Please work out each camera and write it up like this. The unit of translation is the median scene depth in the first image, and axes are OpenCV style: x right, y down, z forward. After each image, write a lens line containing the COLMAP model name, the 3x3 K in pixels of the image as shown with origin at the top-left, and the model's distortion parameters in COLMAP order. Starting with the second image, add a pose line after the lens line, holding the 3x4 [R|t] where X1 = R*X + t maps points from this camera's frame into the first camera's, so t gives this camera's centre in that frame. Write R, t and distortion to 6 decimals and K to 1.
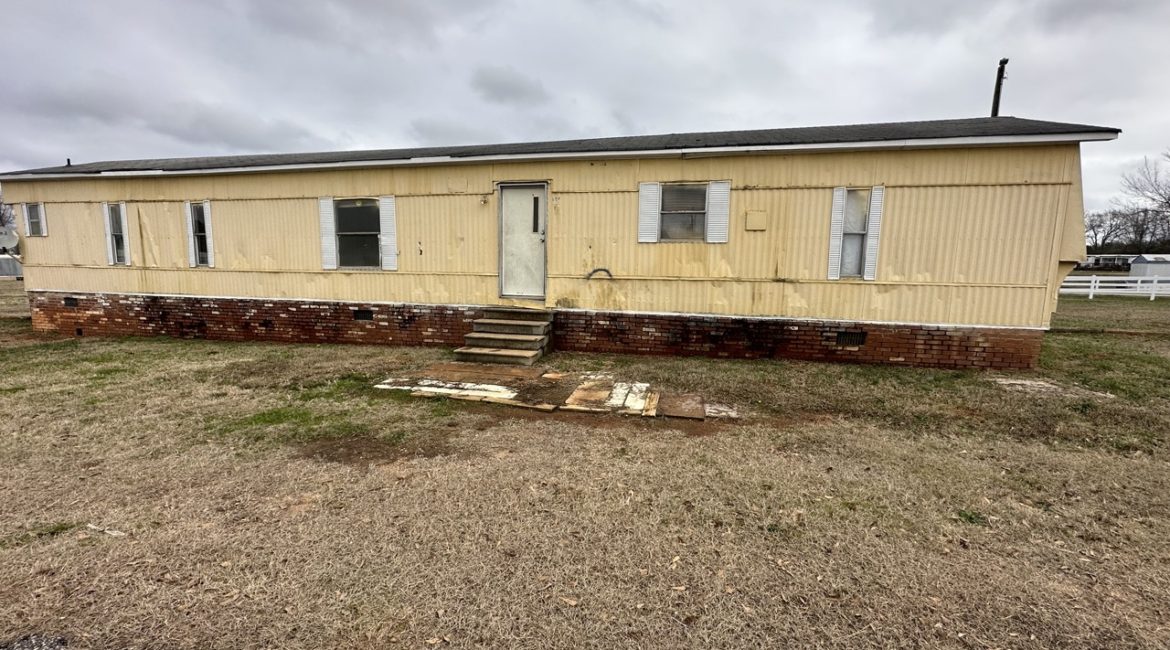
lens RADIAL K [[464.0, 0, 583.7], [0, 464.0, 324.3], [0, 0, 1]] dist [-0.001304, -0.000020]
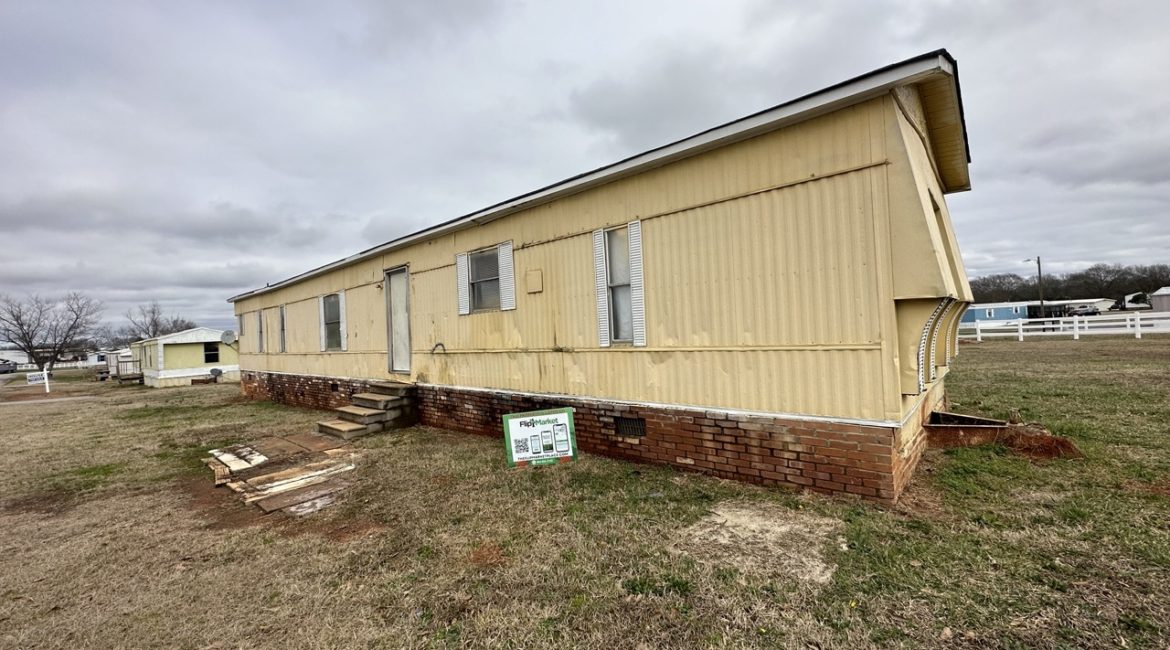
lens RADIAL K [[464.0, 0, 583.0], [0, 464.0, 324.1], [0, 0, 1]] dist [-0.001304, -0.000020]
pose [[0.871123, -0.064384, -0.486825, 0.875830], [0.000147, 0.991402, -0.130852, -0.033353], [0.491064, 0.113917, 0.863643, 0.316701]]
